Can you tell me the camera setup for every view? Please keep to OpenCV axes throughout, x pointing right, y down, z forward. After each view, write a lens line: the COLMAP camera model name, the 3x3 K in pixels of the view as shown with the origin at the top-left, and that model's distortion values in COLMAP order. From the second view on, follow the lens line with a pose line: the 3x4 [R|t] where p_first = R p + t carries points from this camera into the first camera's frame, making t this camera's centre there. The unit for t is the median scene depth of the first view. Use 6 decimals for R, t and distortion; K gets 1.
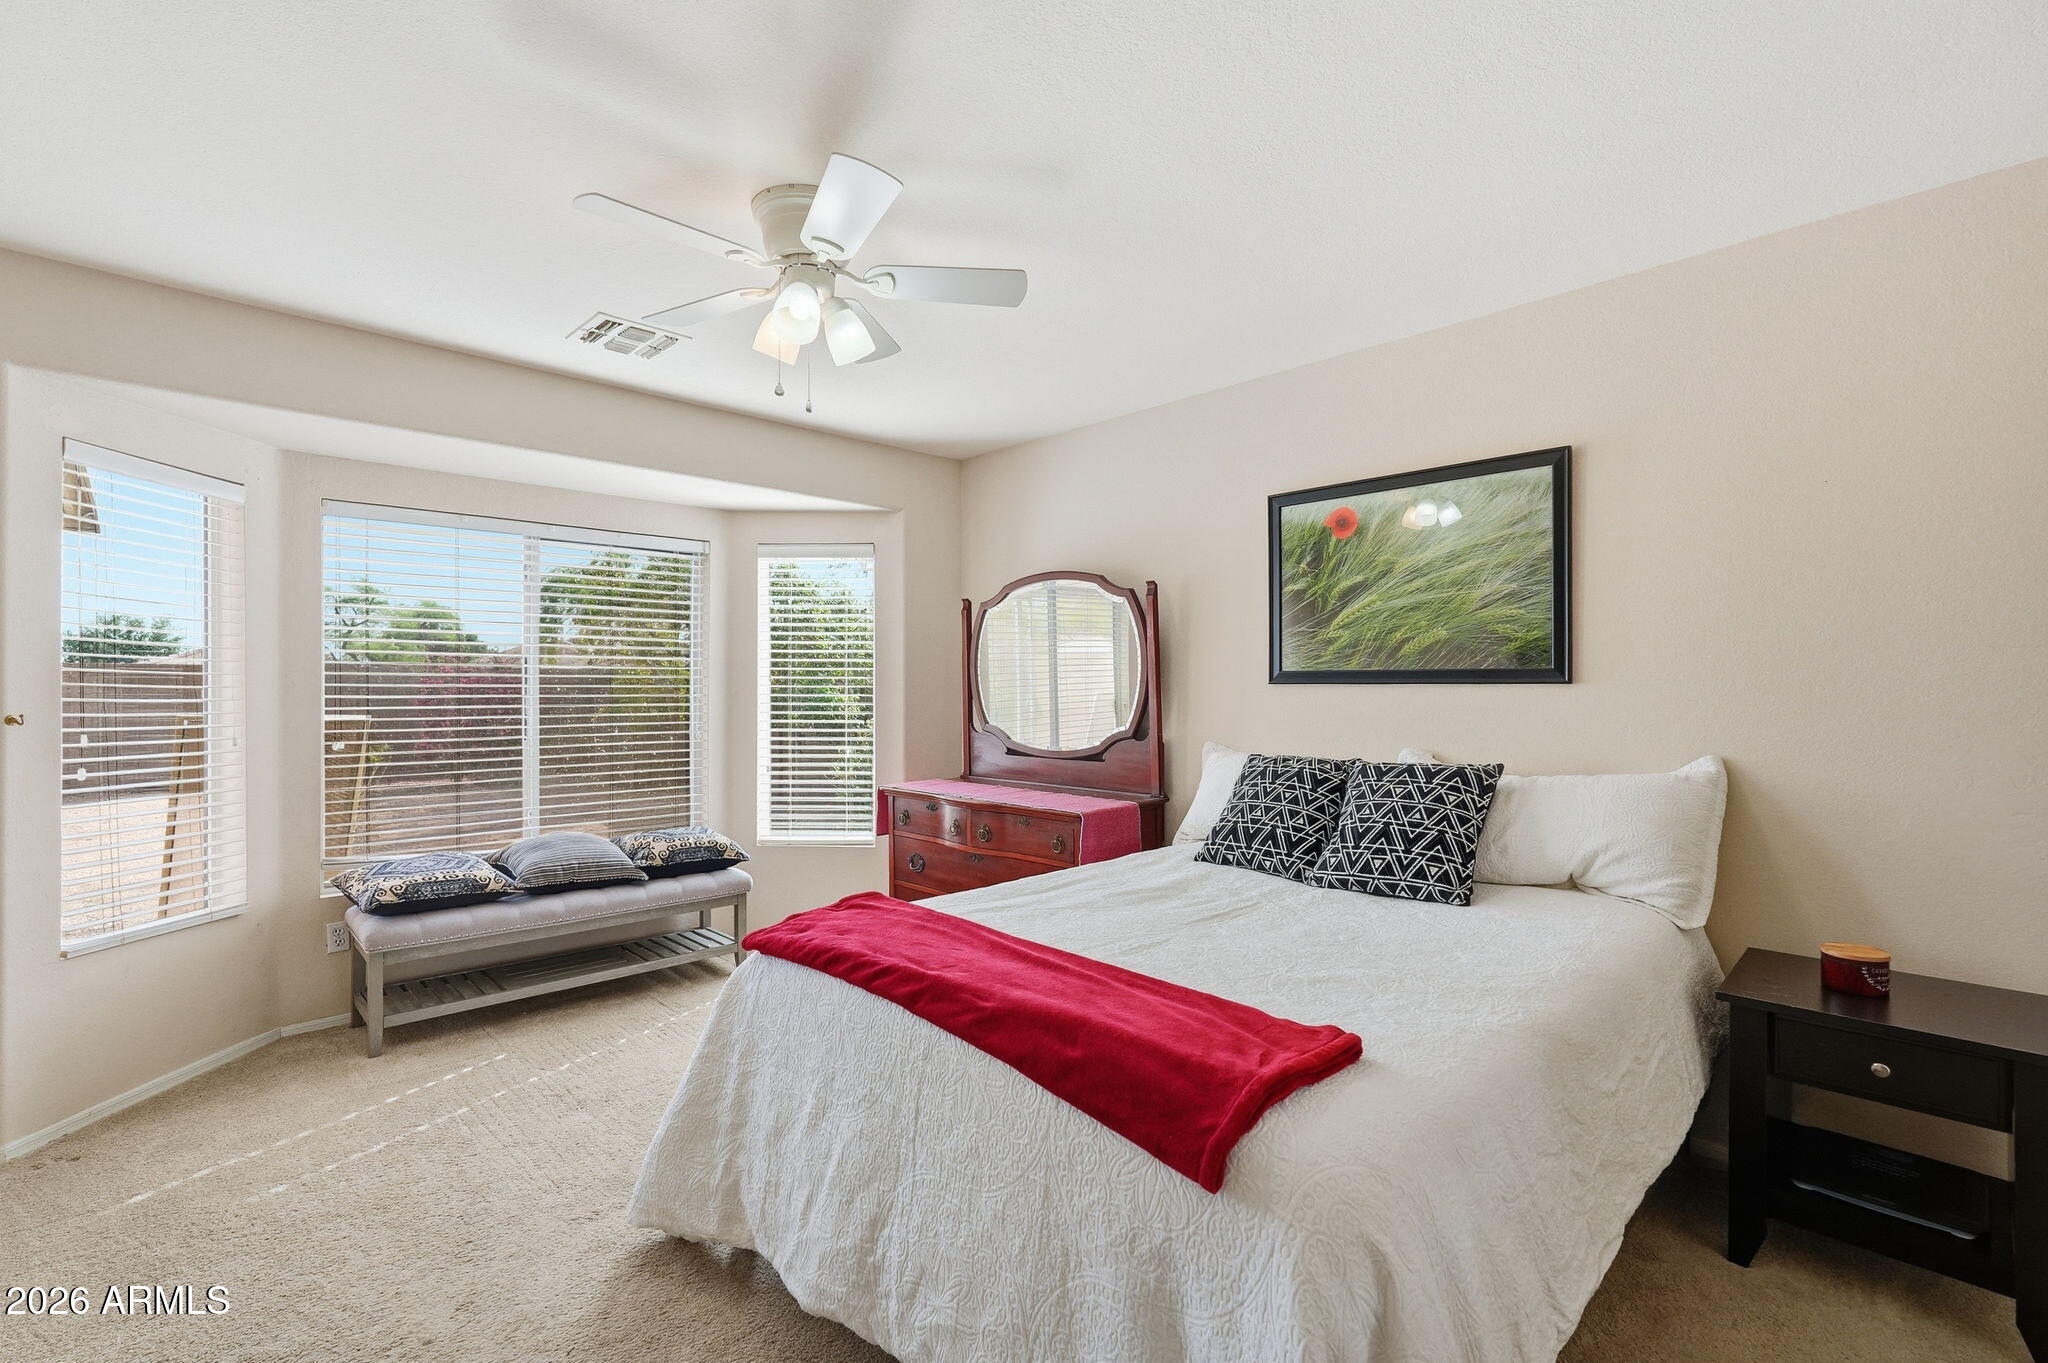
lens RADIAL K [[913.9, 0, 1037.4], [0, 913.9, 688.9], [0, 0, 1]] dist [-0.010824, 0.004311]
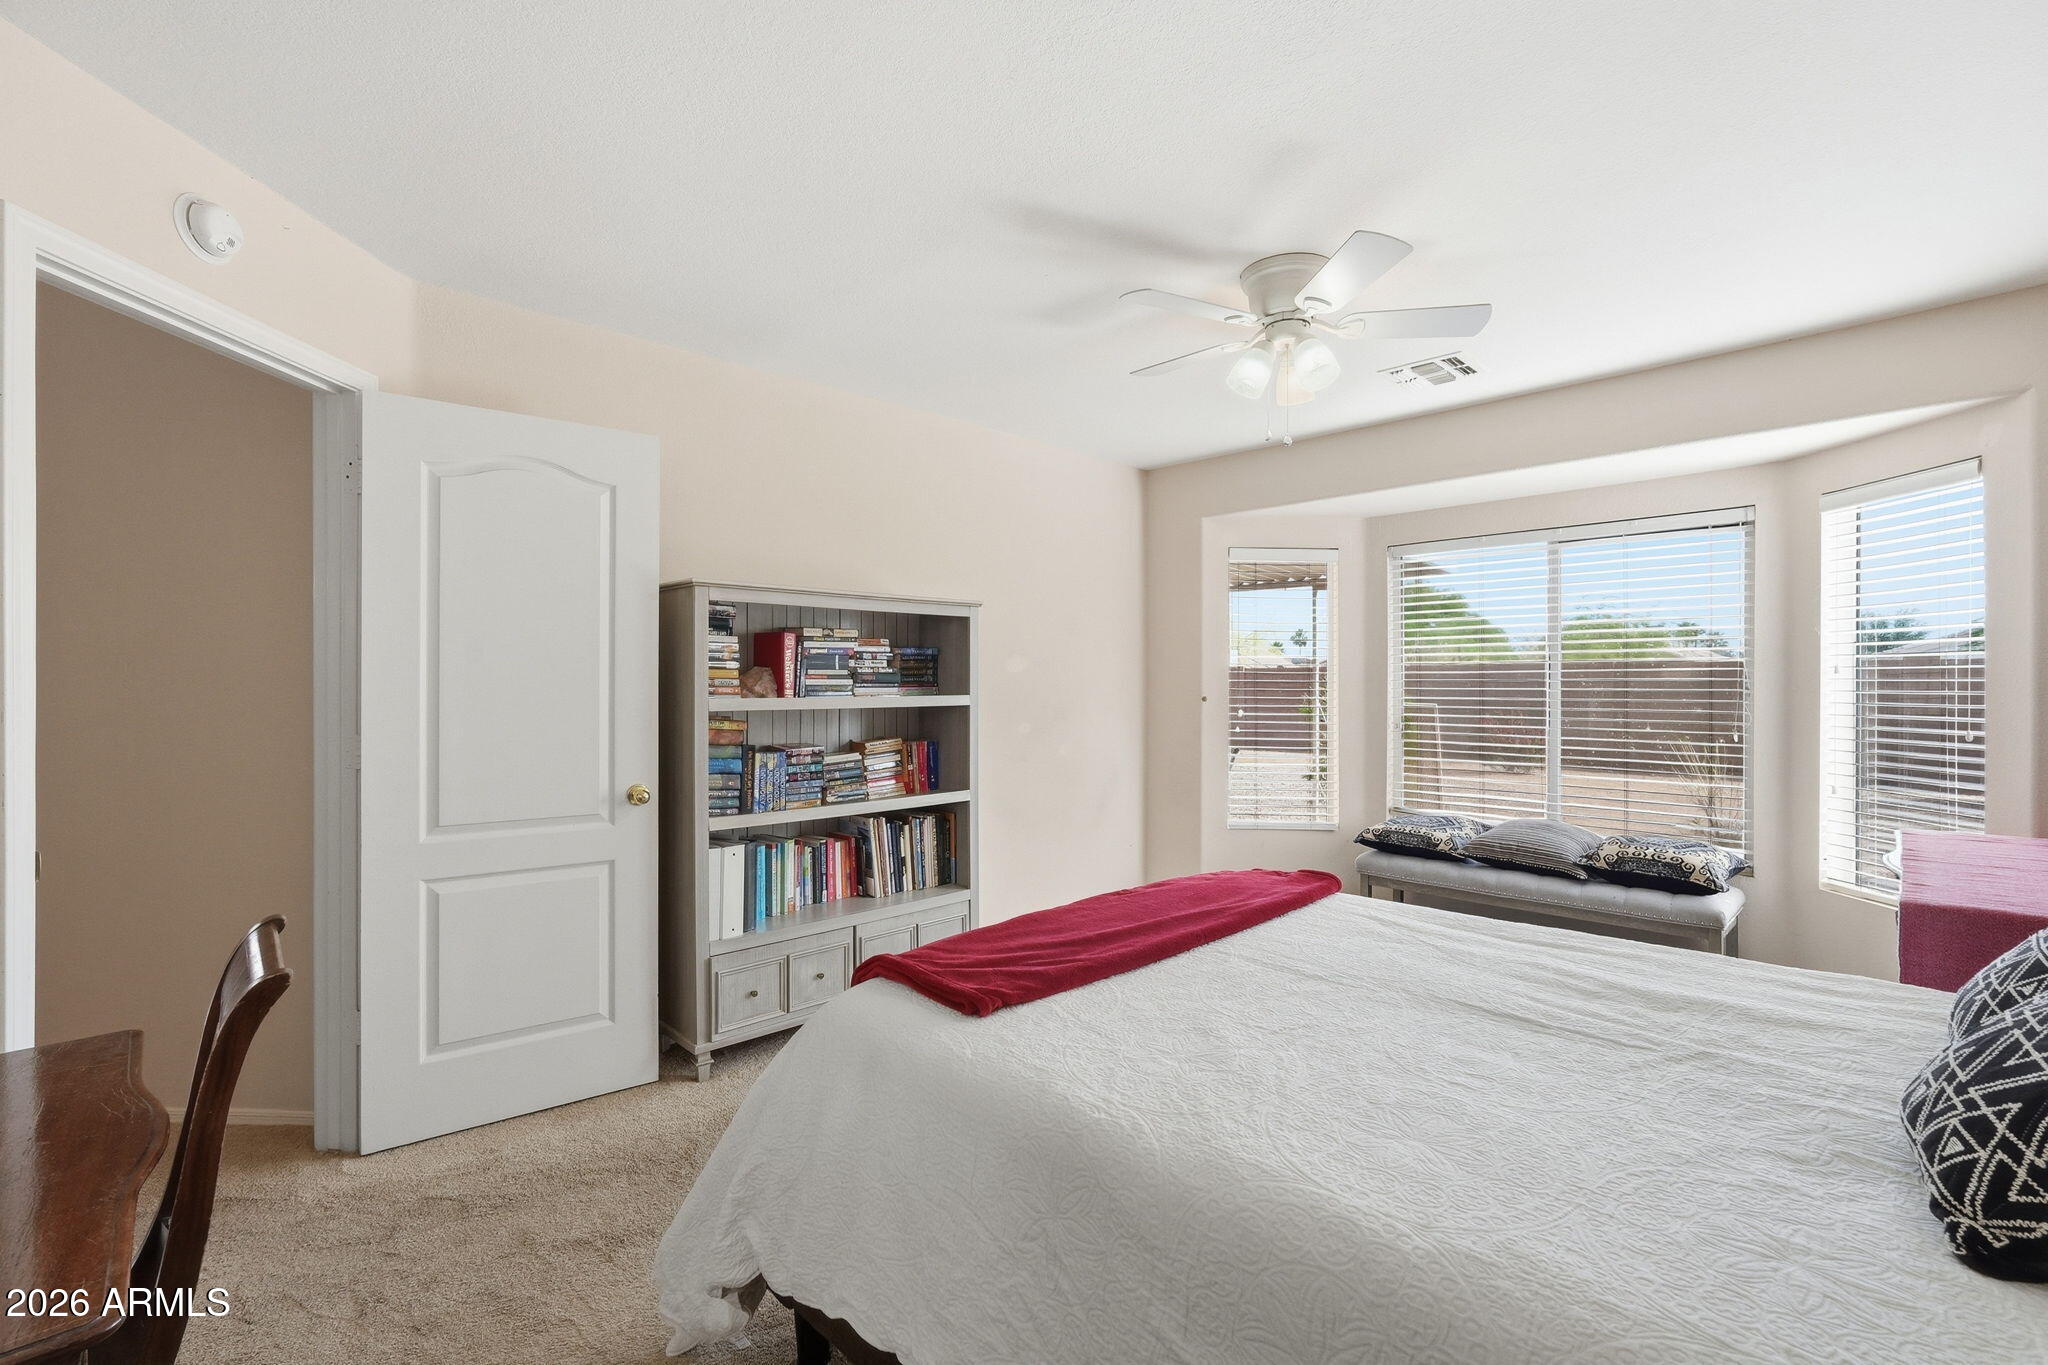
lens RADIAL K [[913.9, 0, 1023.4], [0, 913.9, 672.8], [0, 0, 1]] dist [-0.010824, 0.004311]
pose [[0.005774, -0.011463, -0.999918, 0.527538], [-0.001103, 0.999934, -0.011470, 0.000780], [0.999983, 0.001169, 0.005761, 0.381727]]
